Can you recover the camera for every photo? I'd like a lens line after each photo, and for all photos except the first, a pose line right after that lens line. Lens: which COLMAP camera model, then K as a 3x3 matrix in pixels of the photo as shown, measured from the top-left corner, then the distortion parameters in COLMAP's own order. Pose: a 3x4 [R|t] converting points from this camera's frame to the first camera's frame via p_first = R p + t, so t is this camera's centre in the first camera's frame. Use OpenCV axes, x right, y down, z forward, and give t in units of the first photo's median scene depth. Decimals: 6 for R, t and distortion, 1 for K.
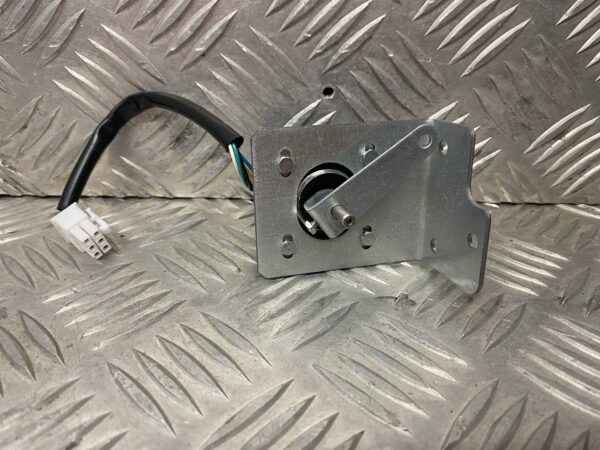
lens RADIAL K [[456.6, 0, 299.7], [0, 456.6, 220.1], [0, 0, 1]] dist [-0.005362, -0.005727]
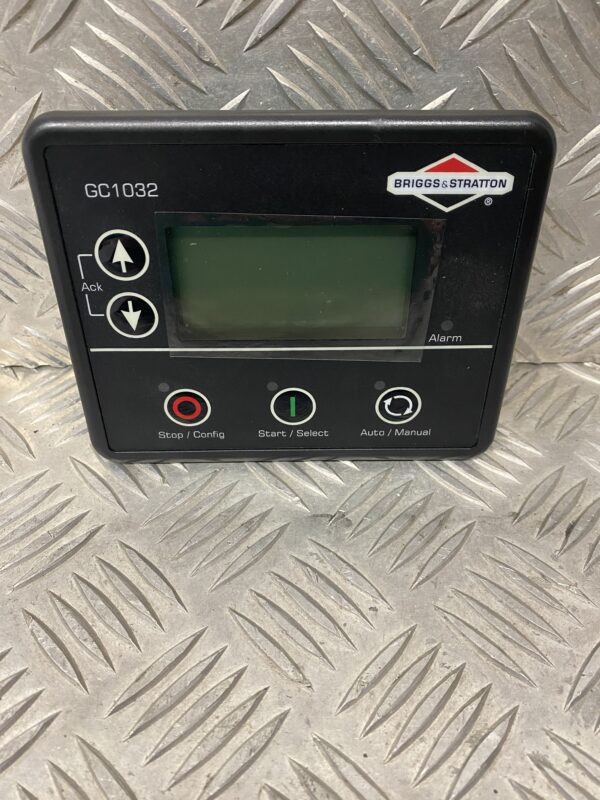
lens RADIAL K [[608.7, 0, 303.4], [0, 608.7, 386.4], [0, 0, 1]] dist [-0.005362, -0.005727]
pose [[0.999561, -0.009503, -0.028051, 0.165352], [0.016548, 0.964692, 0.262862, -0.350268], [0.024563, -0.263210, 0.964426, -0.097508]]
